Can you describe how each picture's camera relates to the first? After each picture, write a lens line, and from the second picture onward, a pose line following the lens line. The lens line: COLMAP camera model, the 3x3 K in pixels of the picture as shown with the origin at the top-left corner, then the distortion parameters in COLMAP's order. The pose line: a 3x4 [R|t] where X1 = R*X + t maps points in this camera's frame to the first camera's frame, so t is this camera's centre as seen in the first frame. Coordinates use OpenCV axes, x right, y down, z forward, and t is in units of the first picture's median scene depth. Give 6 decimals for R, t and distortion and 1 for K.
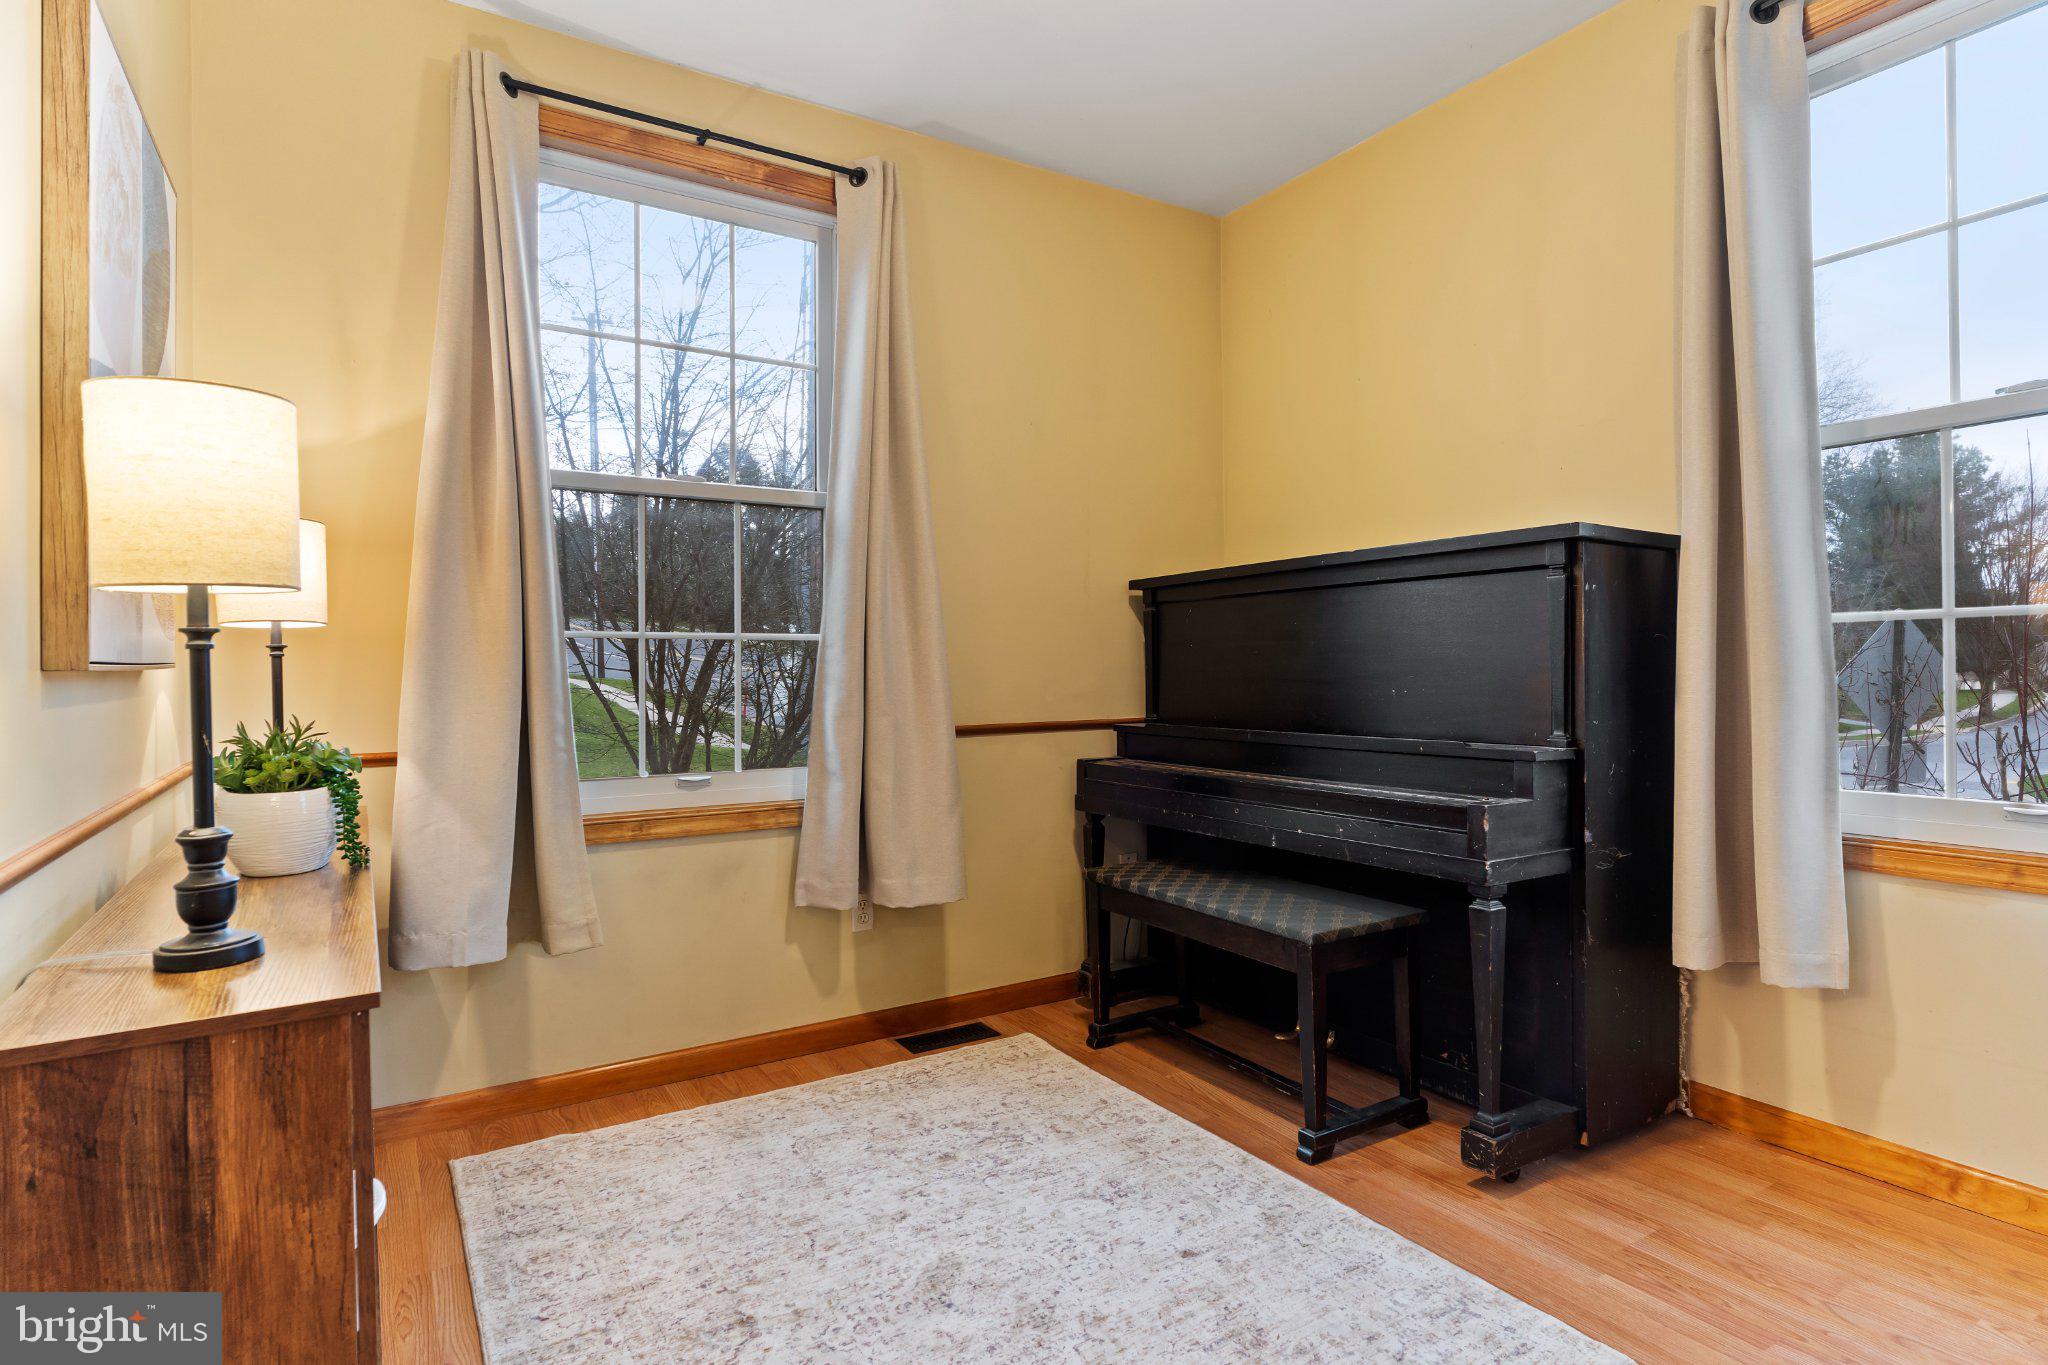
lens RADIAL K [[1057.4, 0, 1018.1], [0, 1057.4, 660.4], [0, 0, 1]] dist [-0.004118, 0.000870]
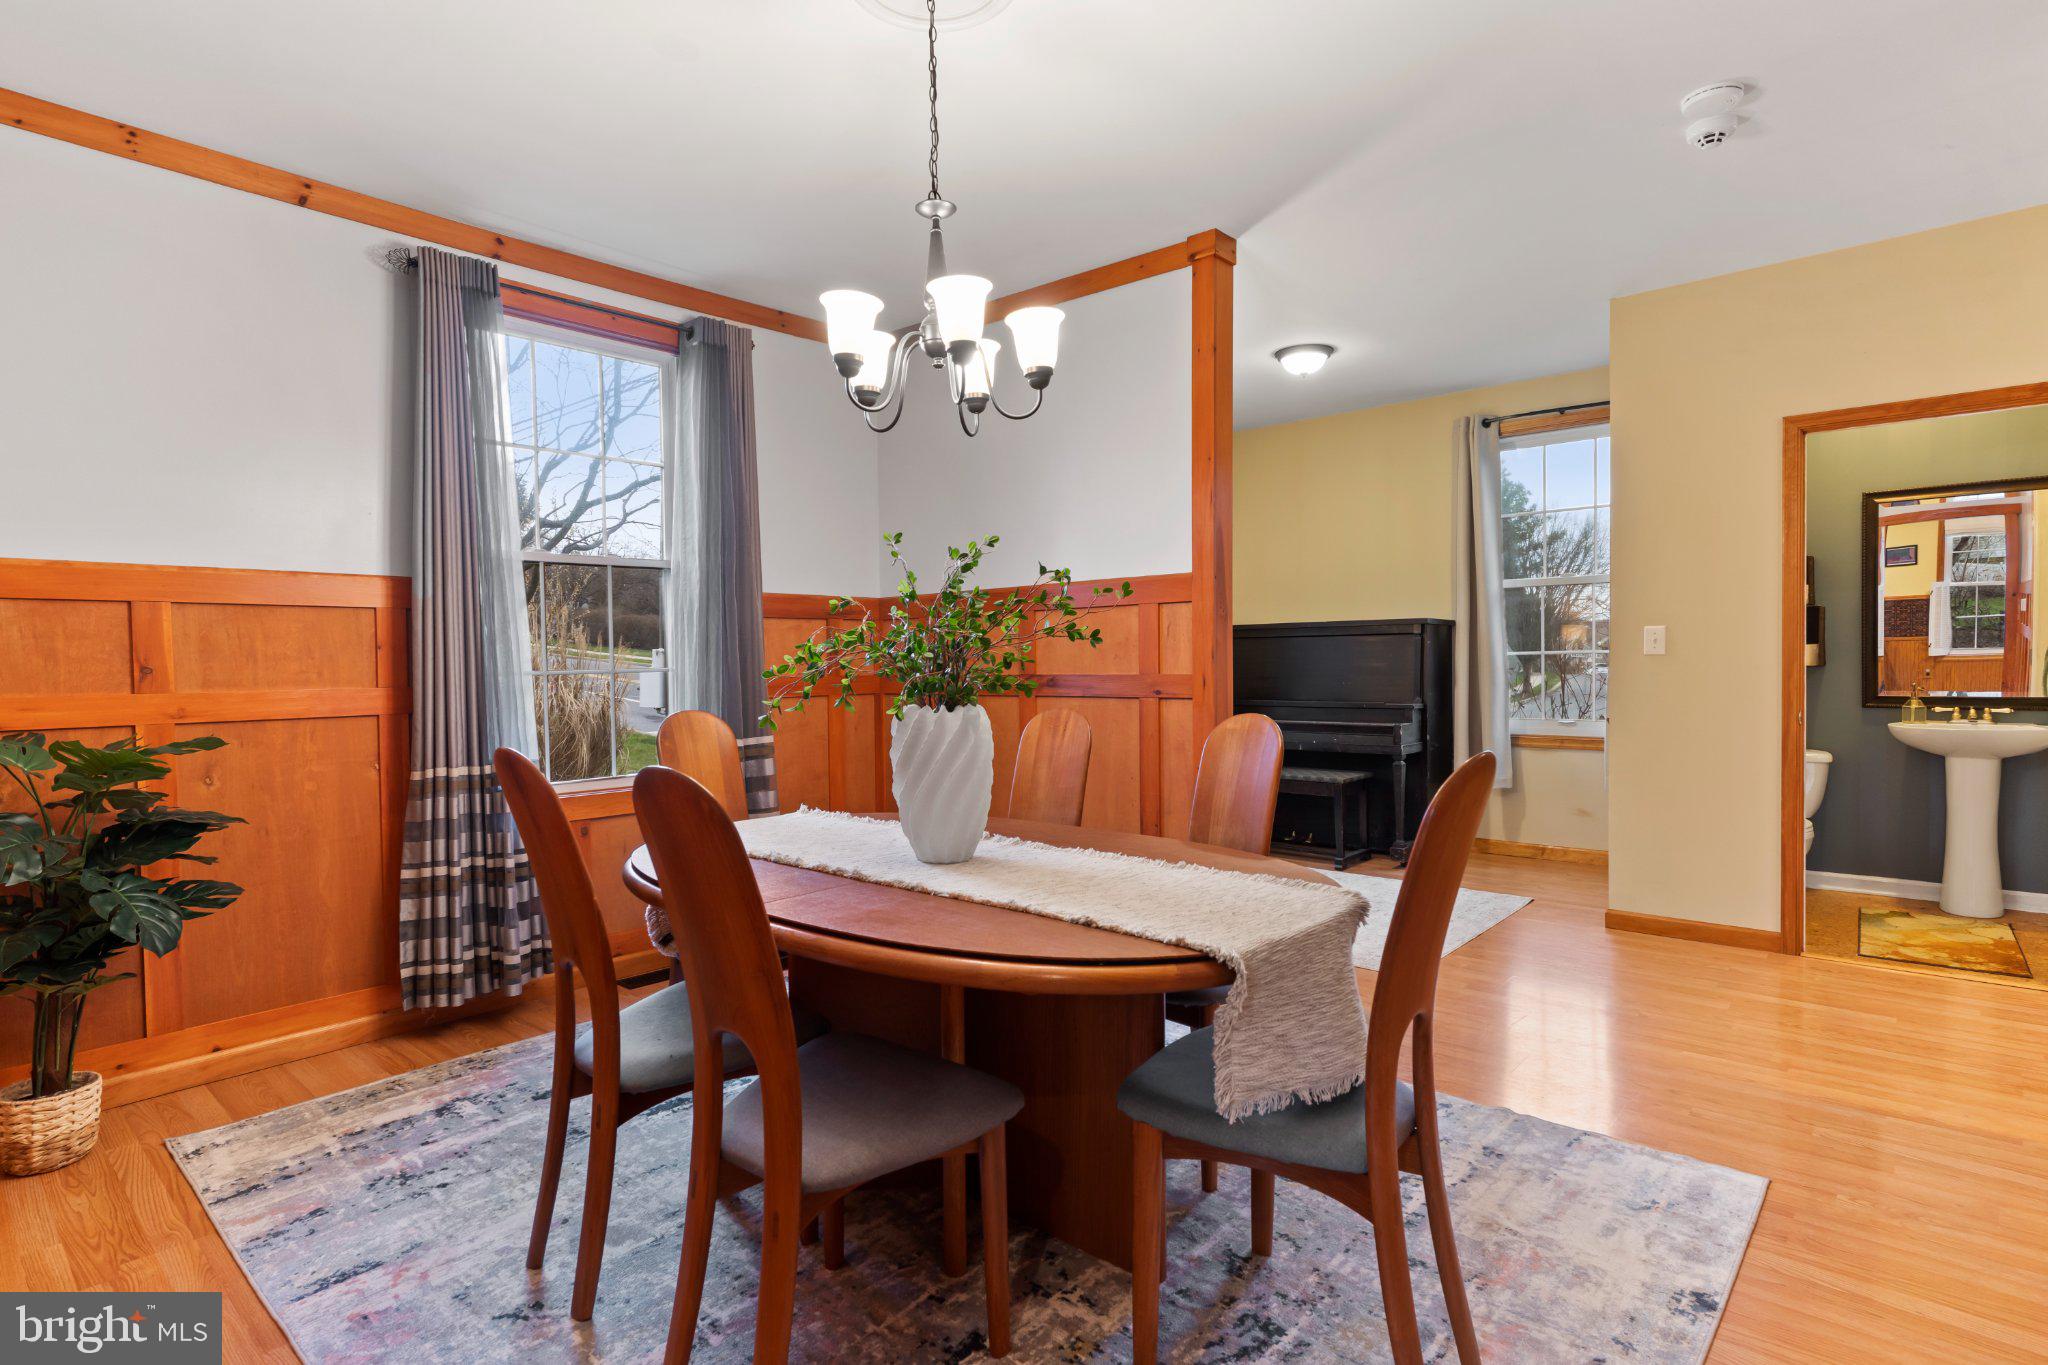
lens RADIAL K [[1057.4, 0, 1018.1], [0, 1057.4, 660.4], [0, 0, 1]] dist [-0.004118, 0.000870]
pose [[0.955965, 0.003143, 0.293465, -1.117775], [-0.008518, 0.999819, 0.017039, -0.056562], [-0.293358, -0.018788, 0.955818, -1.115703]]
